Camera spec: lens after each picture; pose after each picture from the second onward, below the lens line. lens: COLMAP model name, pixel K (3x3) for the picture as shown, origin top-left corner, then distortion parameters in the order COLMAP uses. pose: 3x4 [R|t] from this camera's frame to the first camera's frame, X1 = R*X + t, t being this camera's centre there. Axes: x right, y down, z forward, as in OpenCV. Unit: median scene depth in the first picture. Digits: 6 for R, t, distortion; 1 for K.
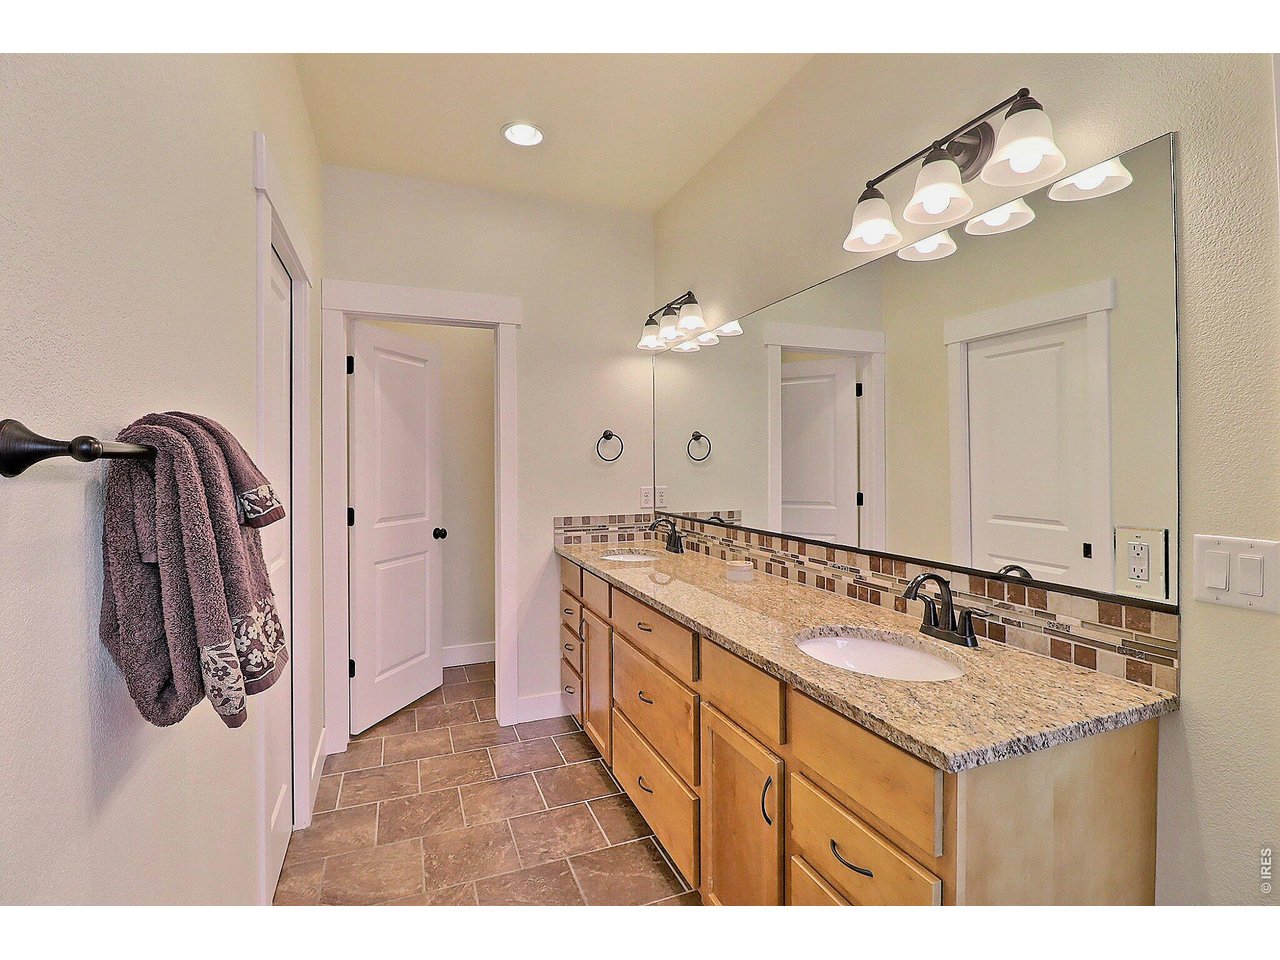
lens RADIAL K [[597.5, 0, 642.3], [0, 597.5, 463.6], [0, 0, 1]] dist [-0.000608, -0.011638]
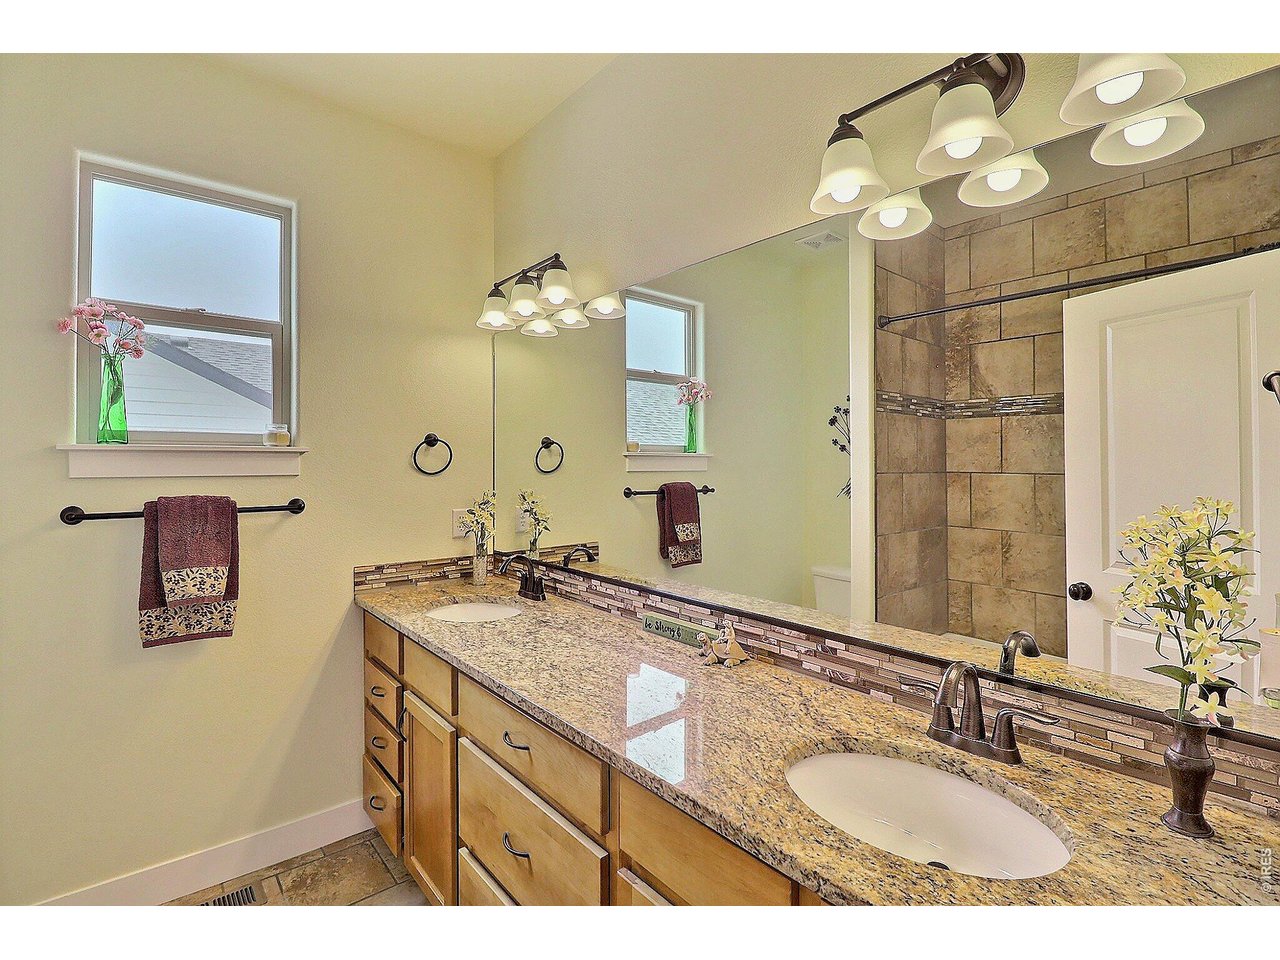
lens RADIAL K [[608.6, 0, 647.9], [0, 608.6, 455.2], [0, 0, 1]] dist [0.000980, 0.000093]
pose [[0.947564, -0.003554, 0.319548, -0.052702], [0.002925, 0.999993, 0.002449, -0.036092], [-0.319554, -0.001386, 0.947567, 0.225018]]
